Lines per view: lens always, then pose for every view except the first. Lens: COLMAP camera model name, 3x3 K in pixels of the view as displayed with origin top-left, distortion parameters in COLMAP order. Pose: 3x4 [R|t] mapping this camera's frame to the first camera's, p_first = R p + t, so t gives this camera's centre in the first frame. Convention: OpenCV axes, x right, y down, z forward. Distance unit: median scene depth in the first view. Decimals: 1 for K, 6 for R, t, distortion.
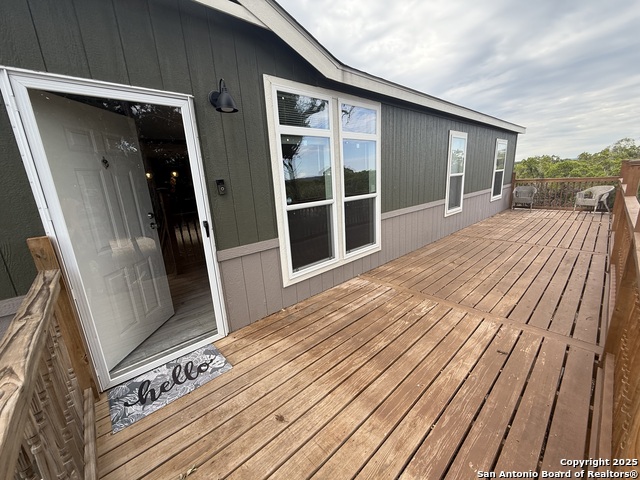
lens RADIAL K [[255.2, 0, 319.0], [0, 255.2, 239.8], [0, 0, 1]] dist [0.000766, 0.000098]
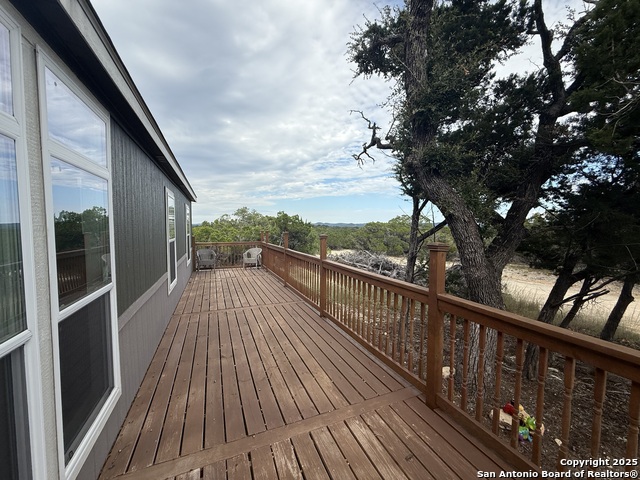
lens RADIAL K [[255.2, 0, 319.0], [0, 255.2, 239.8], [0, 0, 1]] dist [0.000766, 0.000098]
pose [[0.333830, 0.008842, 0.942592, -0.110303], [0.207316, 0.974783, -0.082567, -0.149419], [-0.919553, 0.222978, 0.323579, 0.492377]]
